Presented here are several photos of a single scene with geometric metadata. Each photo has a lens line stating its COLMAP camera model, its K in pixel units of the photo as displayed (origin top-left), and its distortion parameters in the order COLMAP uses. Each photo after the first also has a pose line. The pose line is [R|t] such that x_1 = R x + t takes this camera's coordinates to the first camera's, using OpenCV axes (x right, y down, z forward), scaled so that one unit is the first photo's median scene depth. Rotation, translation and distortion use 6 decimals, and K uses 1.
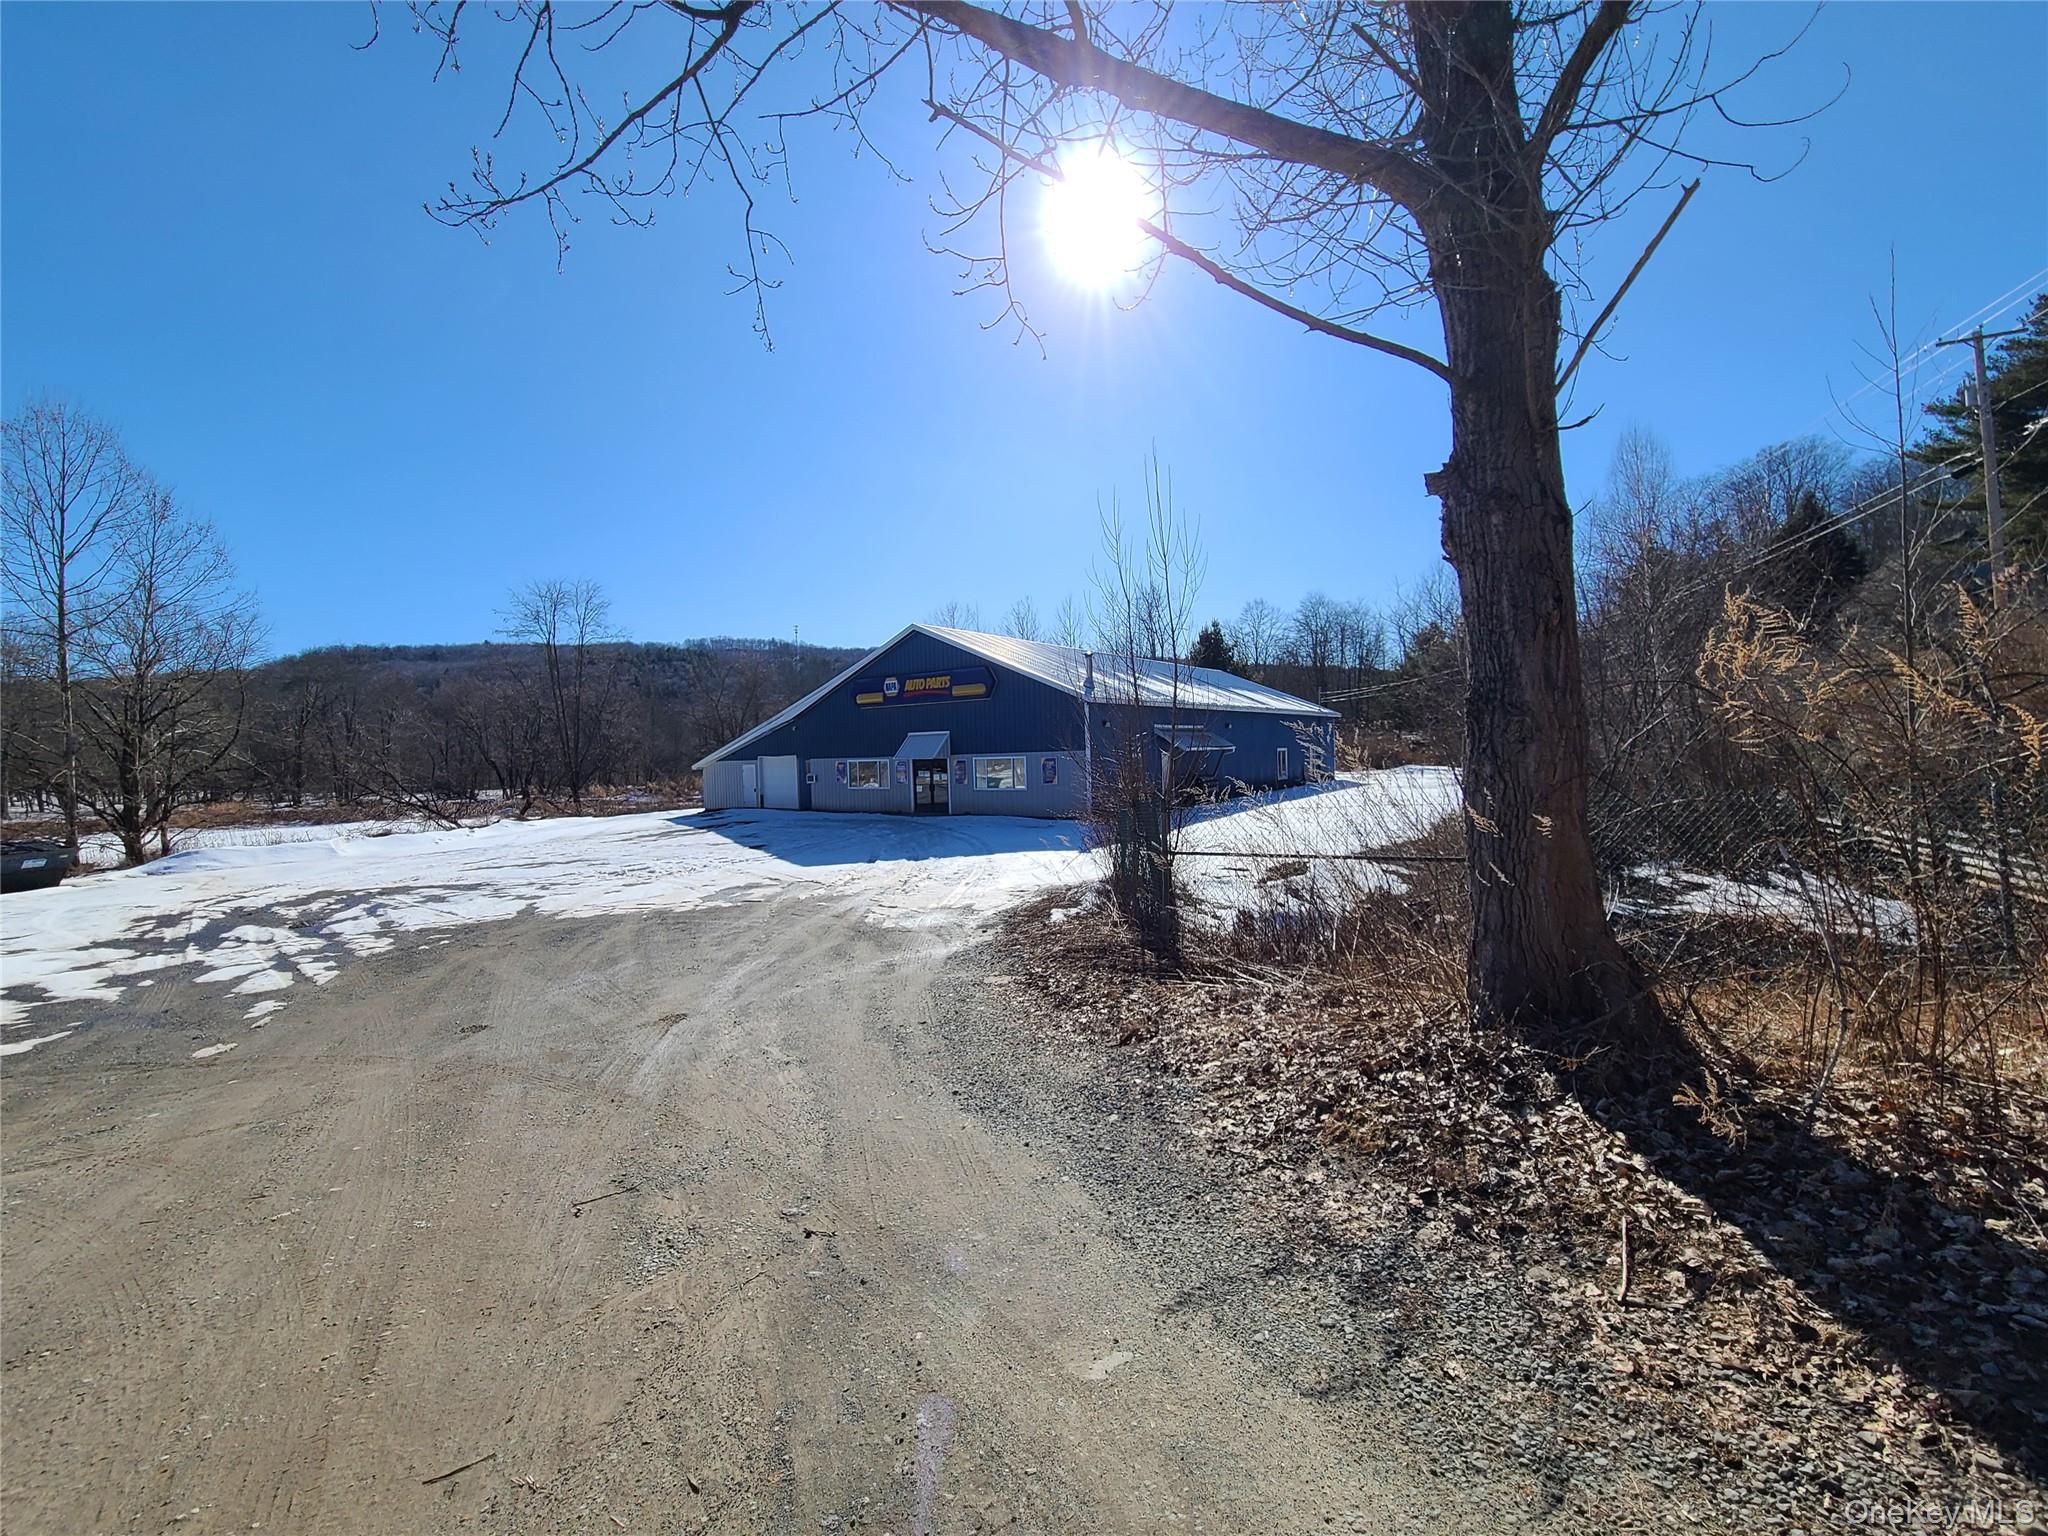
lens RADIAL K [[829.2, 0, 1024.0], [0, 829.2, 768.0], [0, 0, 1]] dist [0.002145, 0.000183]
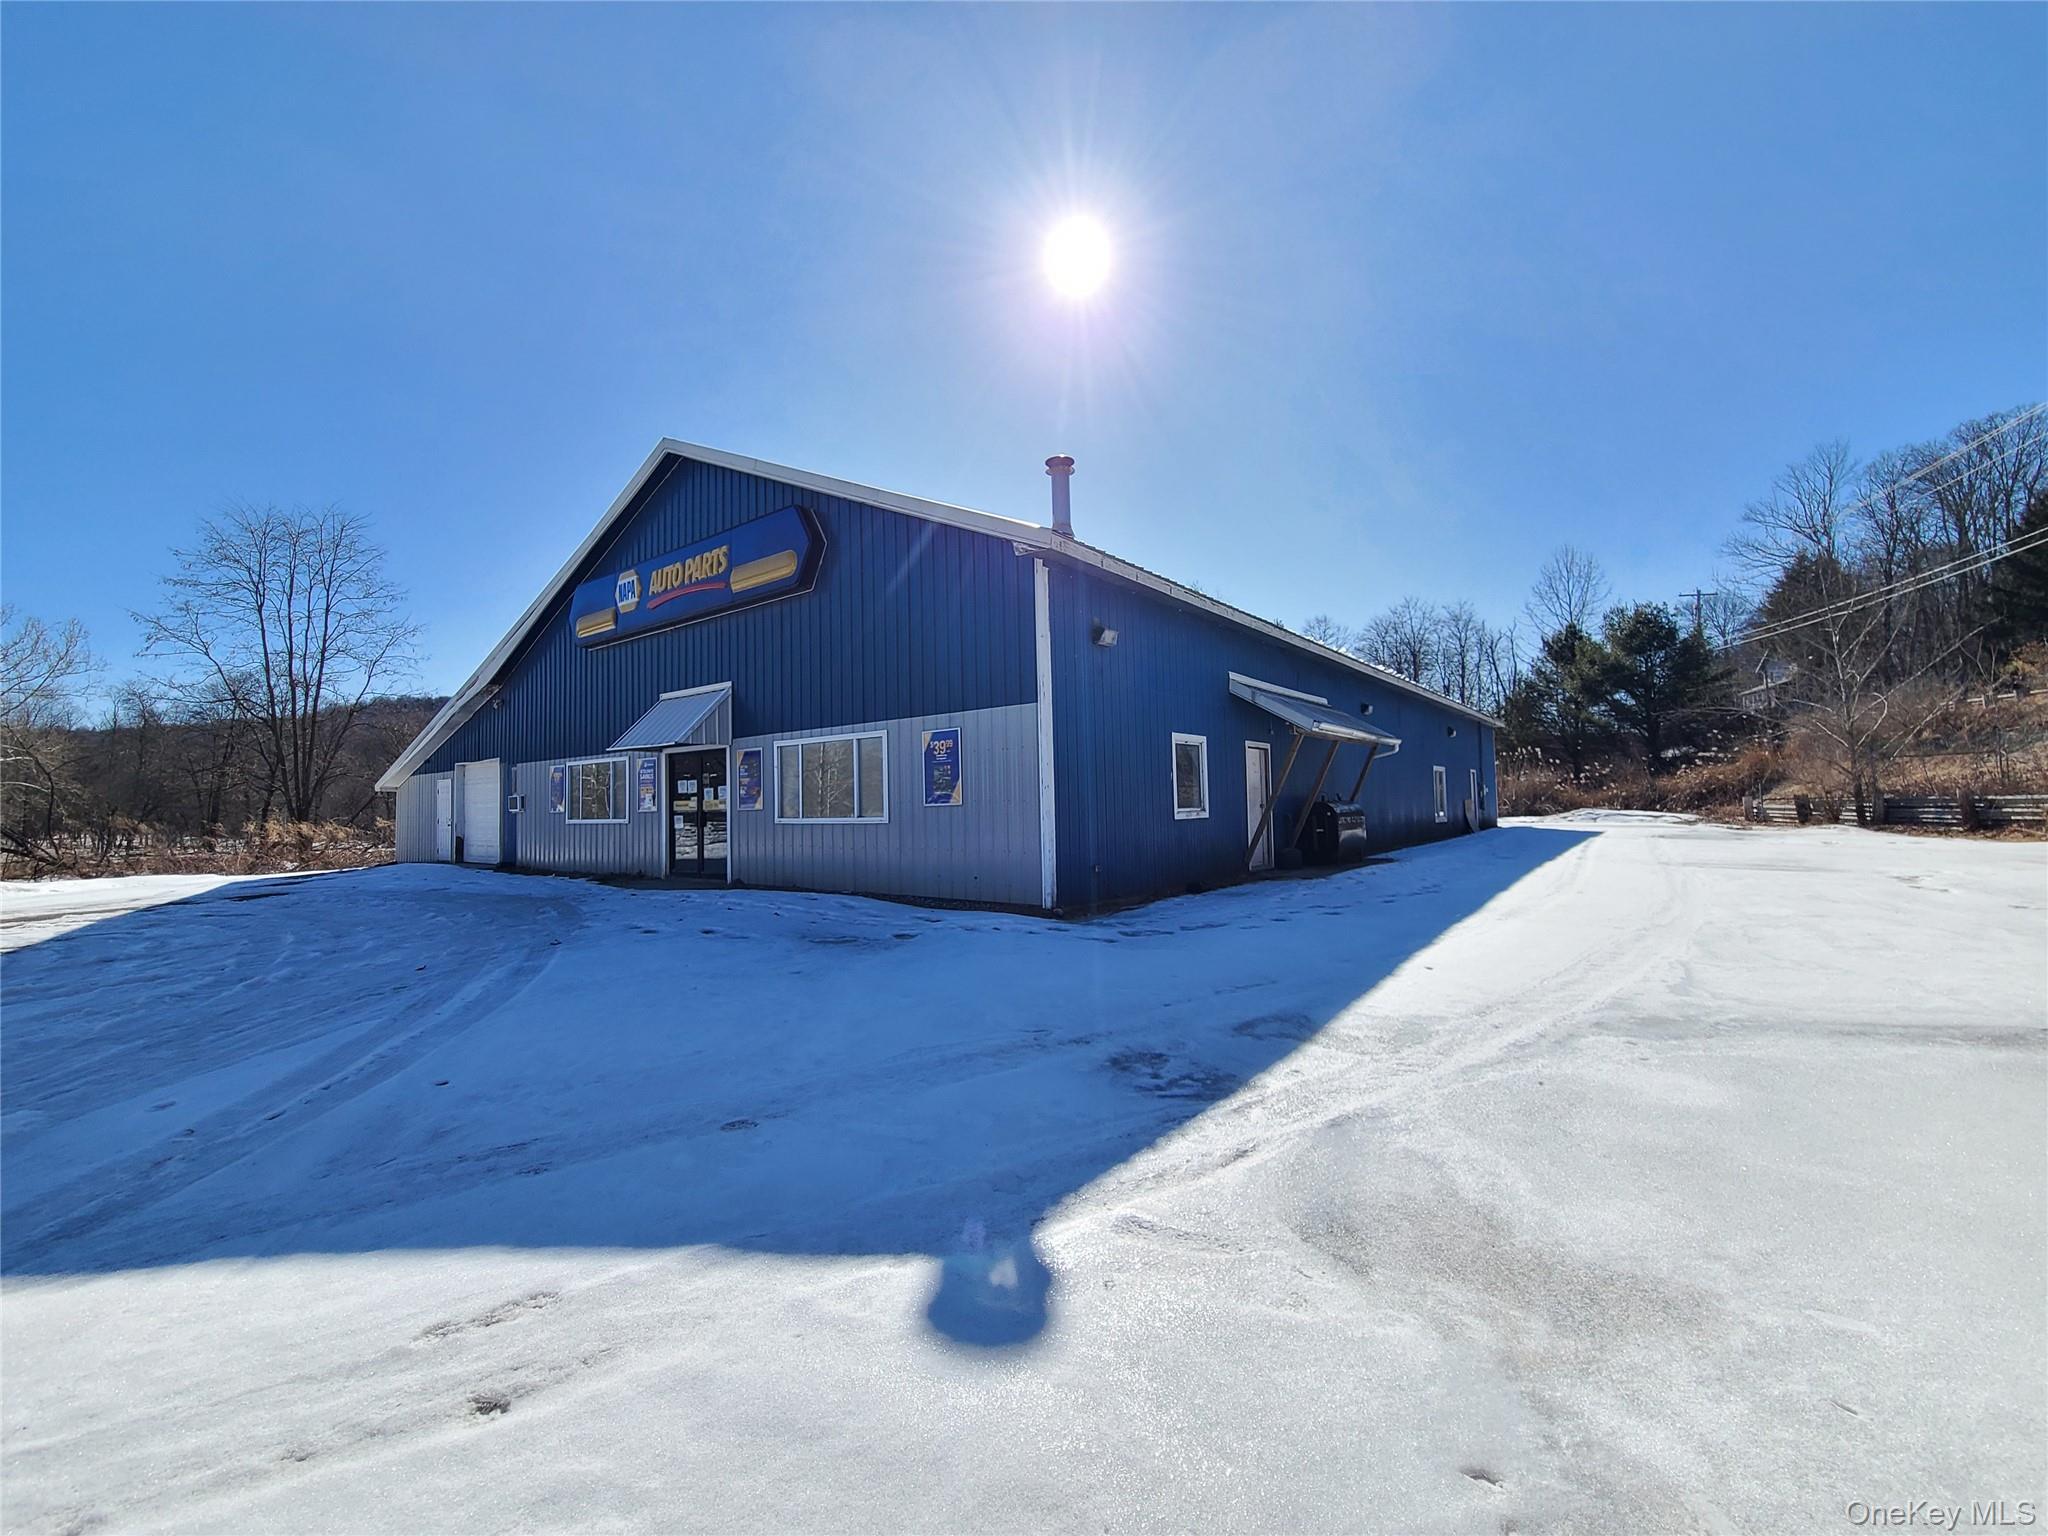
lens RADIAL K [[829.2, 0, 1024.0], [0, 829.2, 768.0], [0, 0, 1]] dist [0.002145, 0.000183]
pose [[0.997940, 0.003831, -0.064037, 0.081450], [-0.008193, 0.997651, -0.068004, 0.024938], [0.063626, 0.068389, 0.995628, 0.594474]]
